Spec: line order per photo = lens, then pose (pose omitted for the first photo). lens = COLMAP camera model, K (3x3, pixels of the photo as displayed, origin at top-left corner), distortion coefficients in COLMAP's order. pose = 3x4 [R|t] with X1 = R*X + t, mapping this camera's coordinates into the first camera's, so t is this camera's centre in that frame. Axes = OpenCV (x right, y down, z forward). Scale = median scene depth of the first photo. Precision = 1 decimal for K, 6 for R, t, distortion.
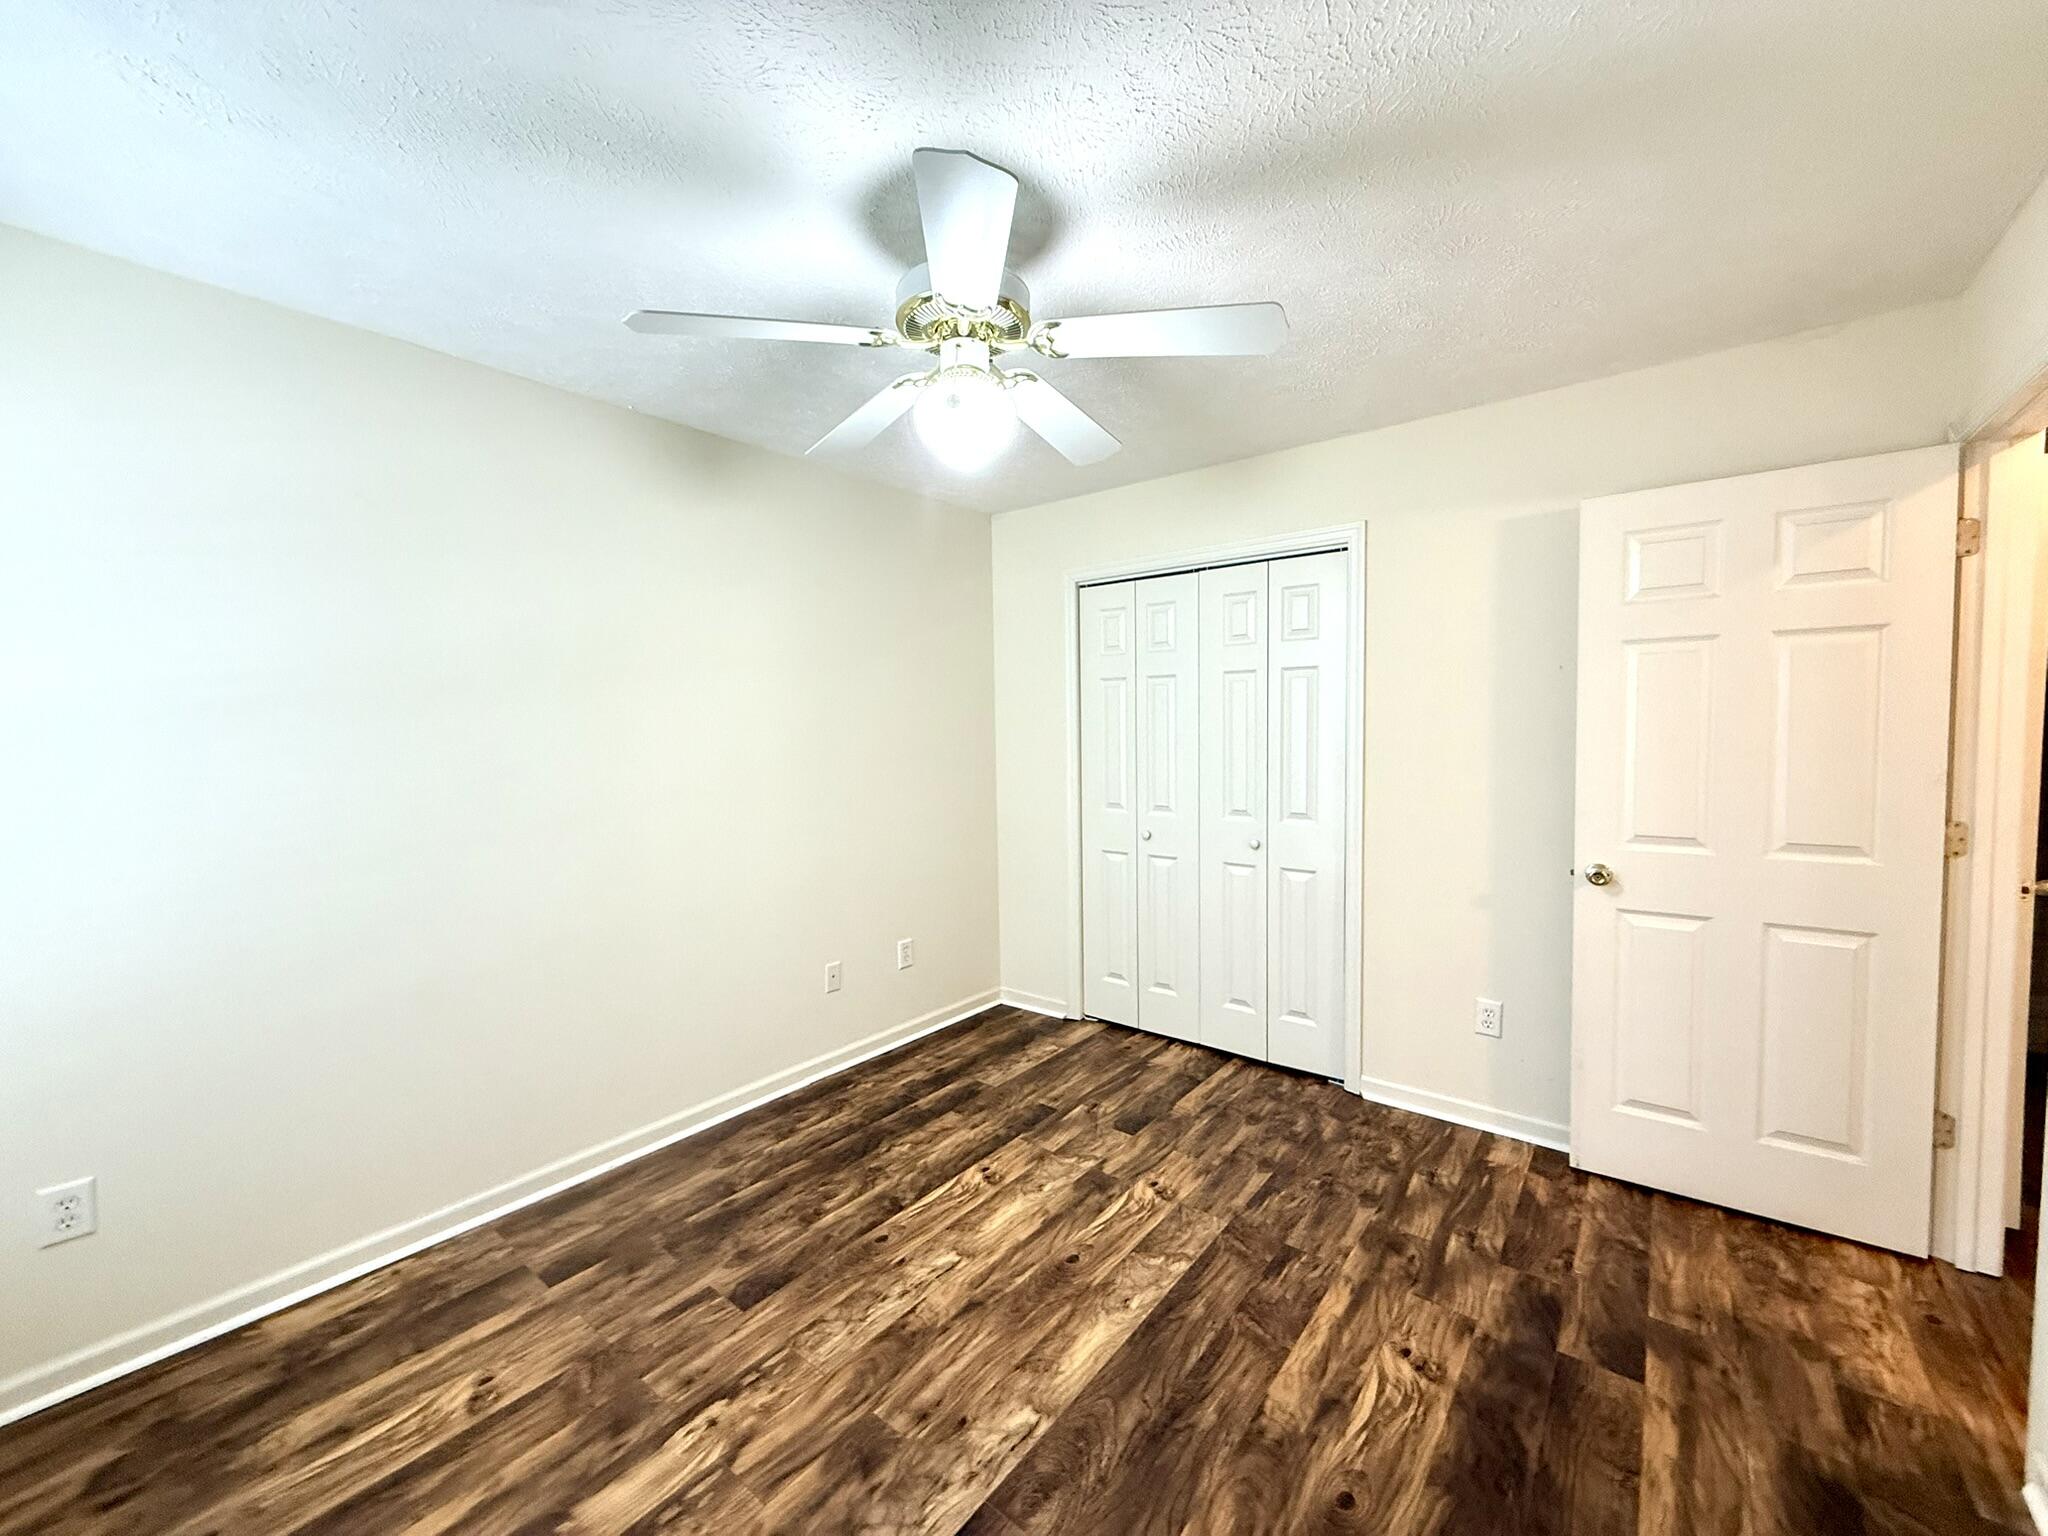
lens RADIAL K [[815.0, 0, 1022.9], [0, 815.0, 770.5], [0, 0, 1]] dist [-0.000984, 0.000188]
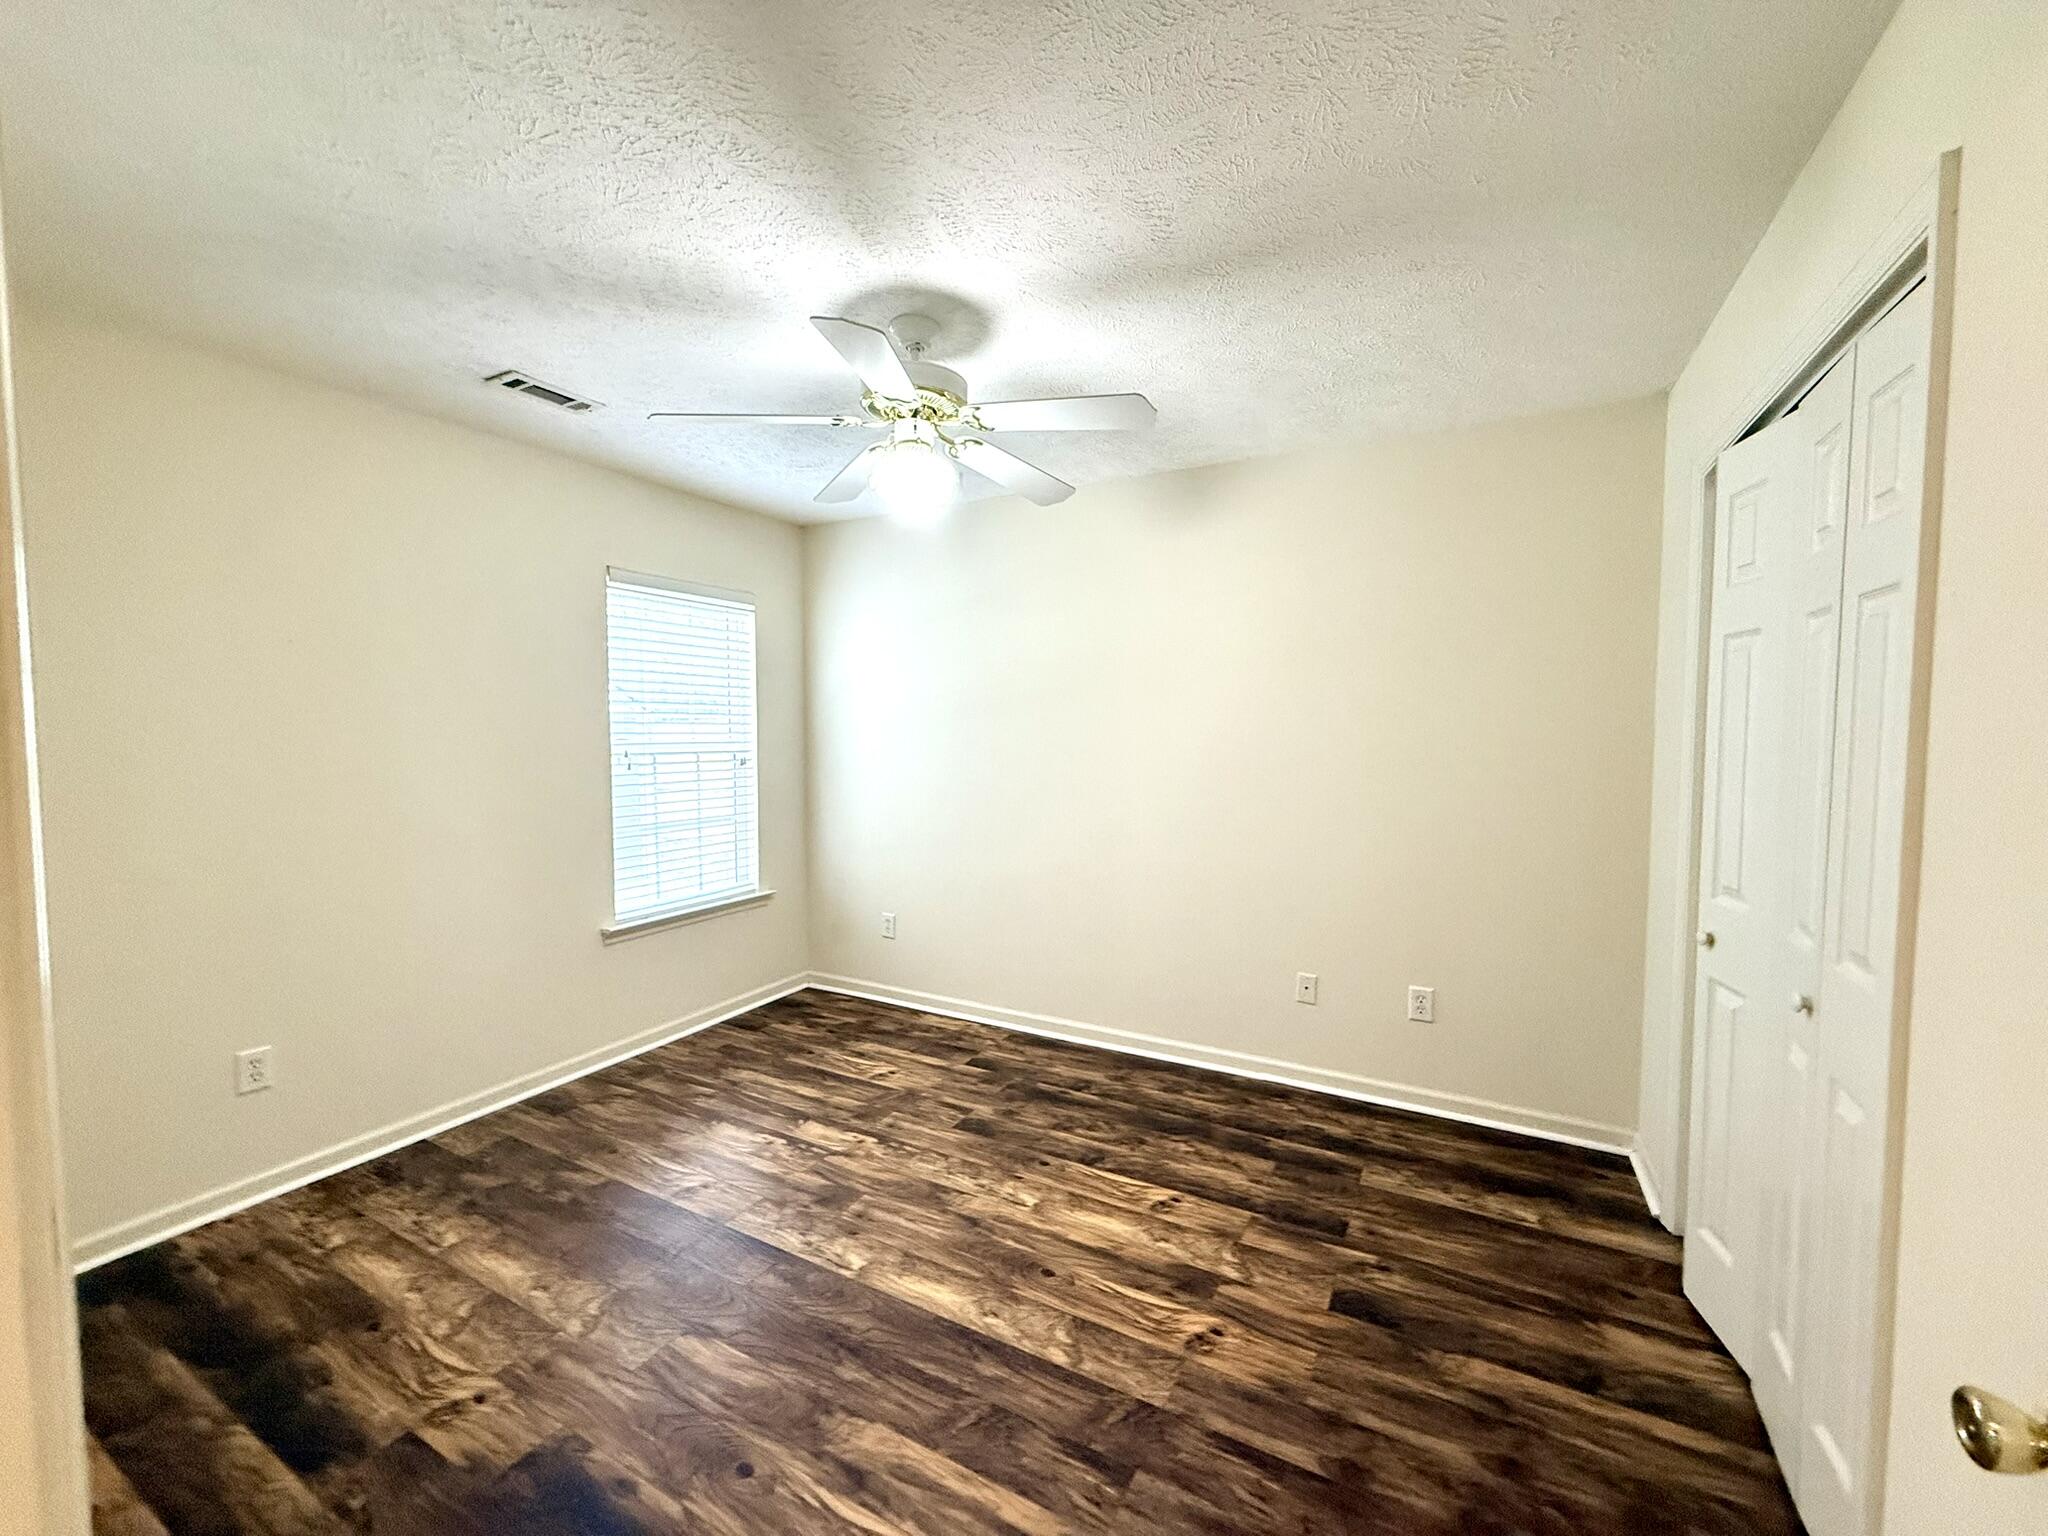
lens RADIAL K [[815.0, 0, 1022.9], [0, 815.0, 770.5], [0, 0, 1]] dist [-0.000984, 0.000188]
pose [[0.171435, 0.066480, -0.982950, 1.023899], [-0.057257, 0.996707, 0.057424, -0.058544], [0.983530, 0.046436, 0.174677, 0.808123]]
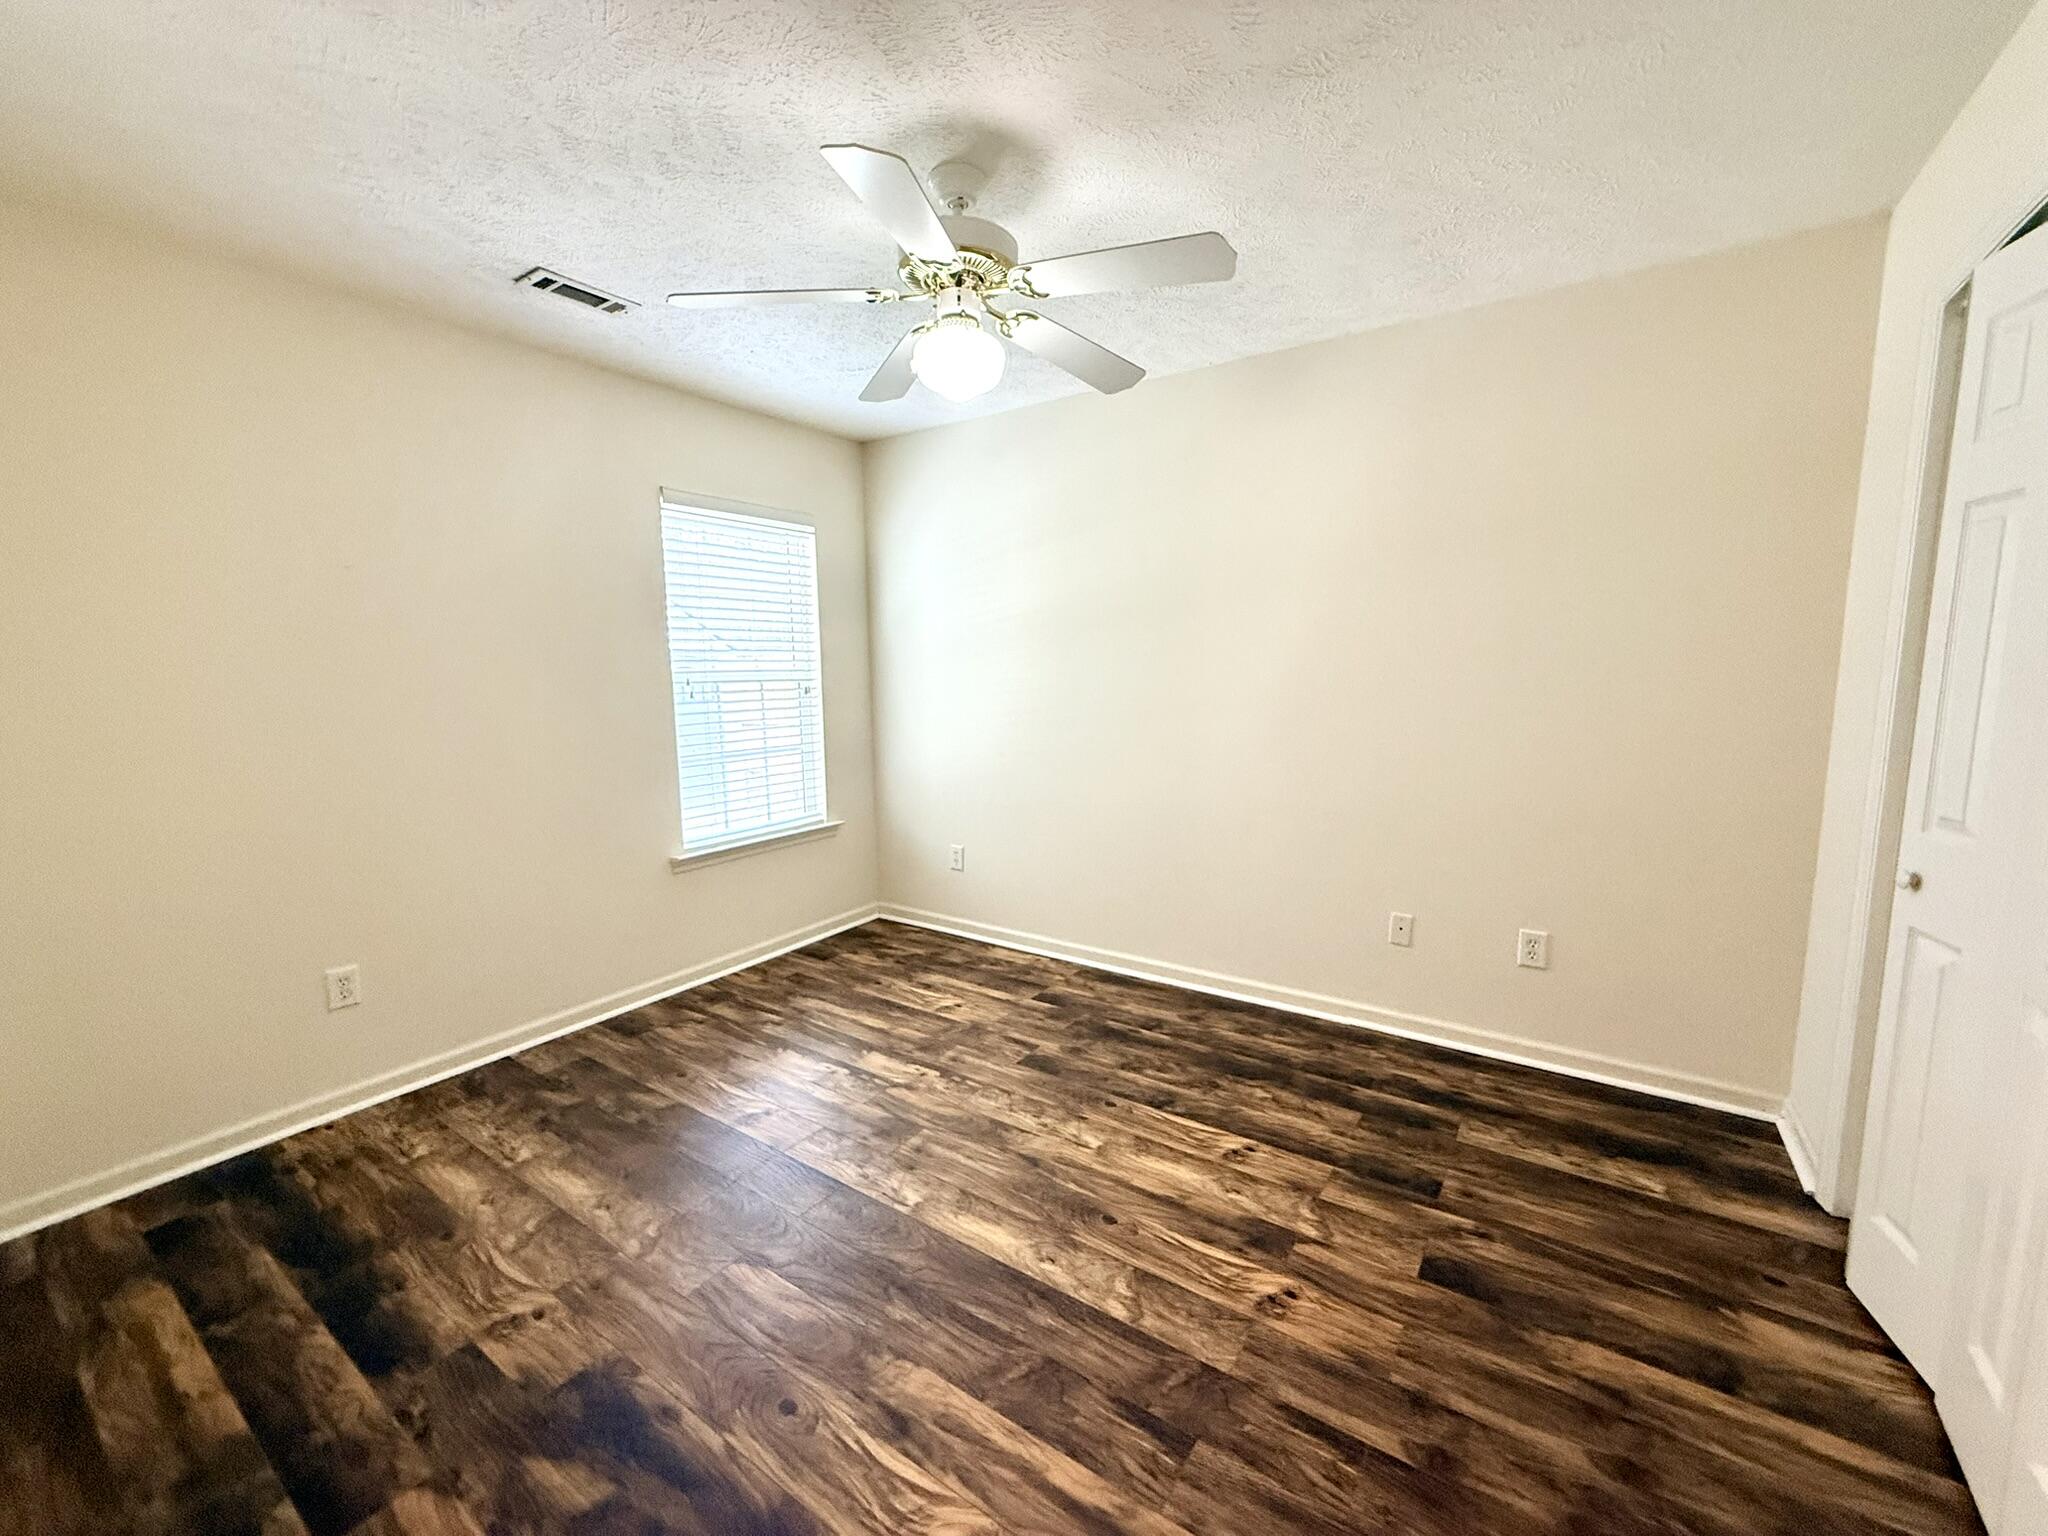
lens RADIAL K [[815.0, 0, 1022.9], [0, 815.0, 770.5], [0, 0, 1]] dist [-0.000984, 0.000188]
pose [[0.071506, 0.143420, -0.987075, 0.938964], [-0.042825, 0.989137, 0.140617, -0.033868], [0.996520, 0.032217, 0.076871, 0.852434]]
